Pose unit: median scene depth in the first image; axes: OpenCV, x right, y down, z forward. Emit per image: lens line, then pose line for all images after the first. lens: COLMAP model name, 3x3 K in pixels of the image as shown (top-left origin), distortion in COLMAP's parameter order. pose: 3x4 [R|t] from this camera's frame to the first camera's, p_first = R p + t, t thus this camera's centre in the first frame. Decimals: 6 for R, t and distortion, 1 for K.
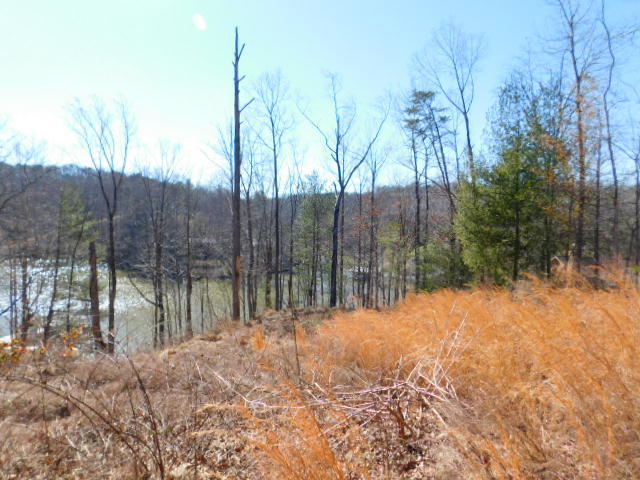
lens RADIAL K [[431.1, 0, 318.7], [0, 431.1, 237.7], [0, 0, 1]] dist [-0.047600, 0.043421]
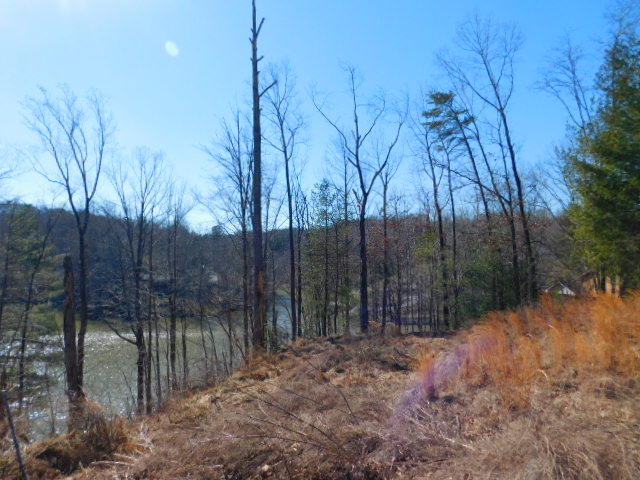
lens RADIAL K [[431.1, 0, 322.8], [0, 431.1, 236.2], [0, 0, 1]] dist [-0.047600, 0.043421]
pose [[0.992752, -0.018637, 0.118724, -0.131711], [0.029318, 0.995612, -0.088863, 0.041209], [-0.116547, 0.091700, 0.988943, 0.154379]]
